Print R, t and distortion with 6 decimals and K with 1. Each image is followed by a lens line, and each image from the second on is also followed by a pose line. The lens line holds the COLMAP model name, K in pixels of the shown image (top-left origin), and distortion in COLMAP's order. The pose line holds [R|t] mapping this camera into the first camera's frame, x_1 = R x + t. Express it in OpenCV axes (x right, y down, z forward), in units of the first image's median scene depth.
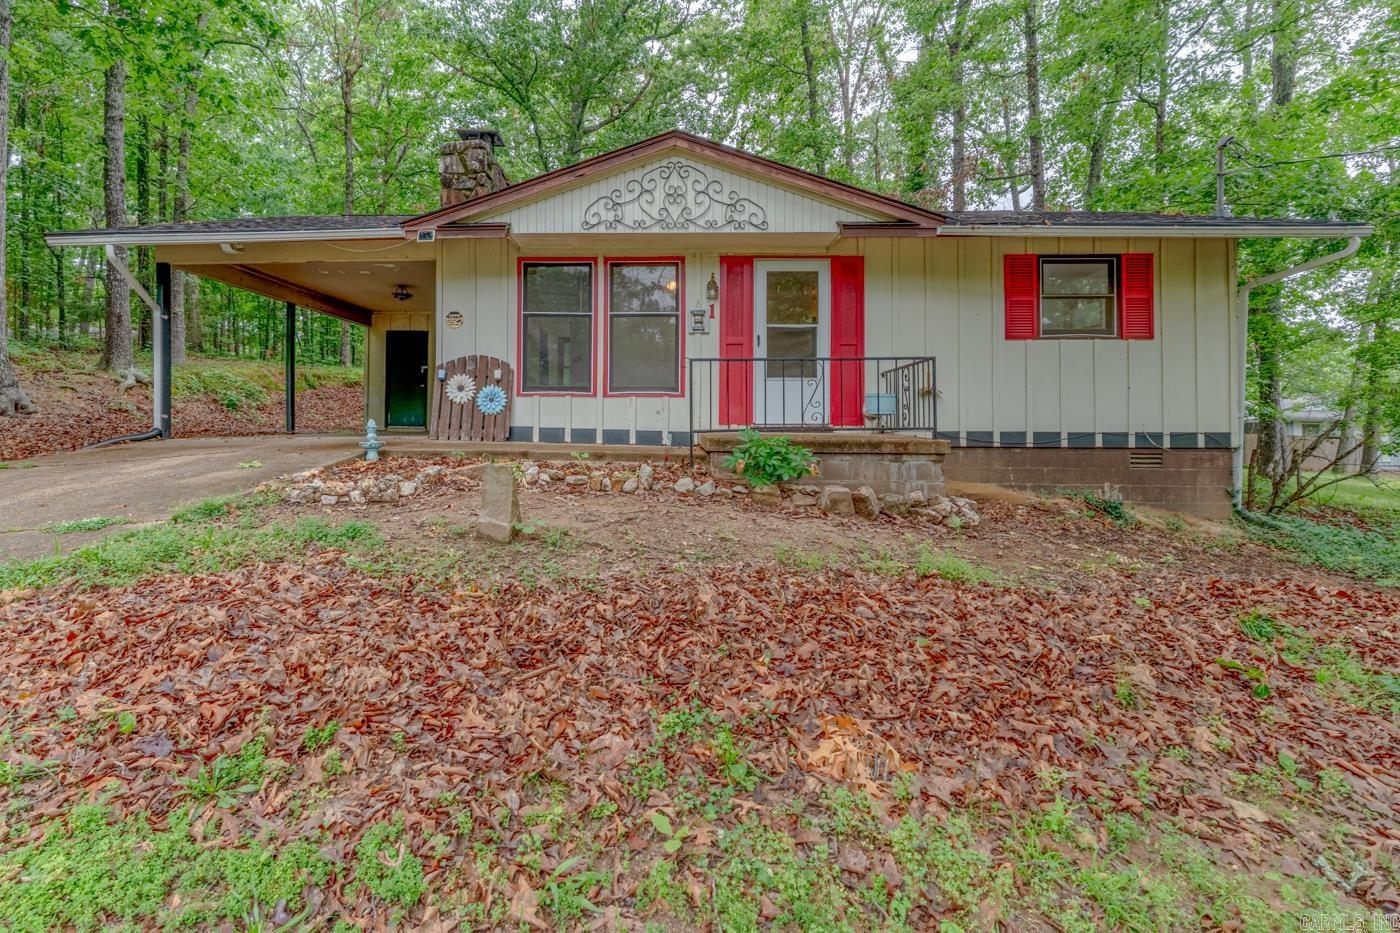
lens RADIAL K [[693.1, 0, 643.1], [0, 693.1, 414.4], [0, 0, 1]] dist [-0.006718, -0.000195]
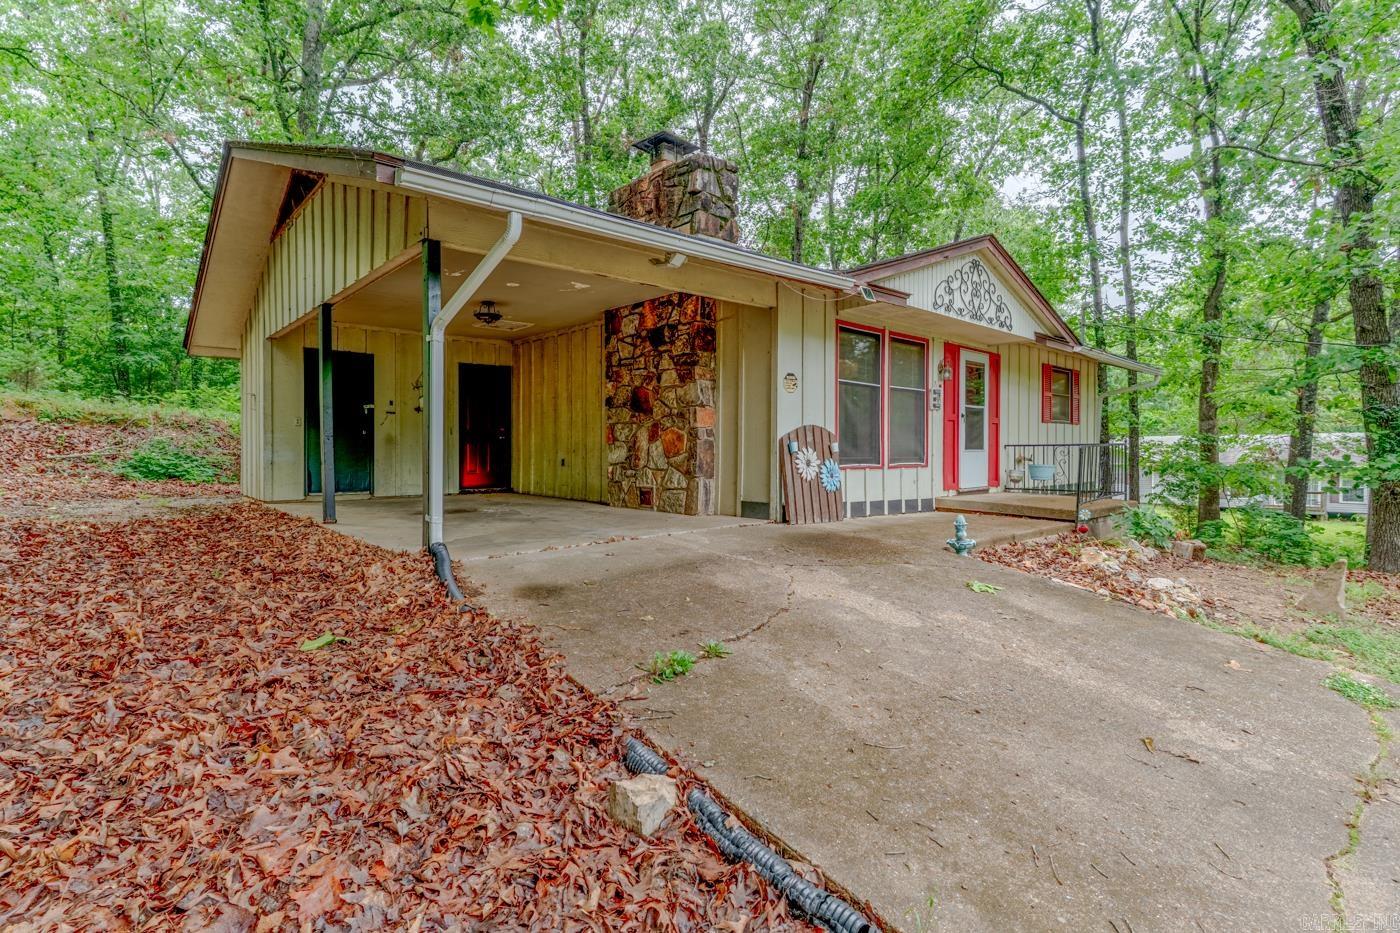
lens RADIAL K [[685.9, 0, 696.8], [0, 685.9, 453.2], [0, 0, 1]] dist [0.001835, 0.000684]
pose [[0.714900, -0.006213, 0.699199, -0.976224], [-0.009880, 0.999771, 0.018986, -0.065133], [-0.699157, -0.020481, 0.714675, 0.482797]]
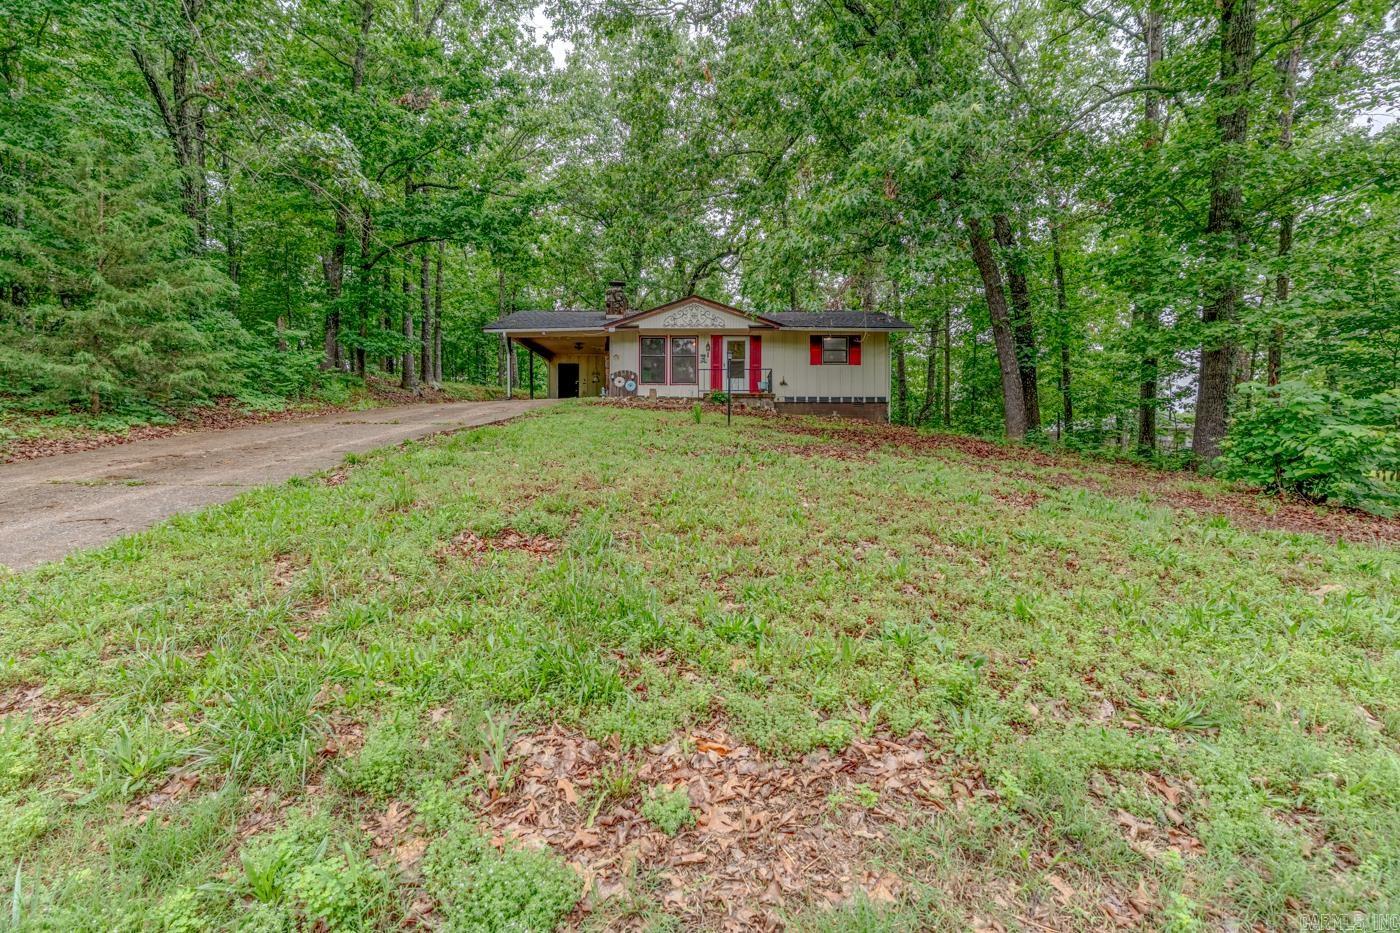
lens RADIAL K [[672.5, 0, 700.0], [0, 672.5, 466.5], [0, 0, 1]] dist [-0.000738, -0.000038]
pose [[0.999472, -0.002561, 0.032382, -0.024342], [0.001934, 0.999810, 0.019379, 0.256727], [-0.032425, -0.019306, 0.999288, -1.773537]]
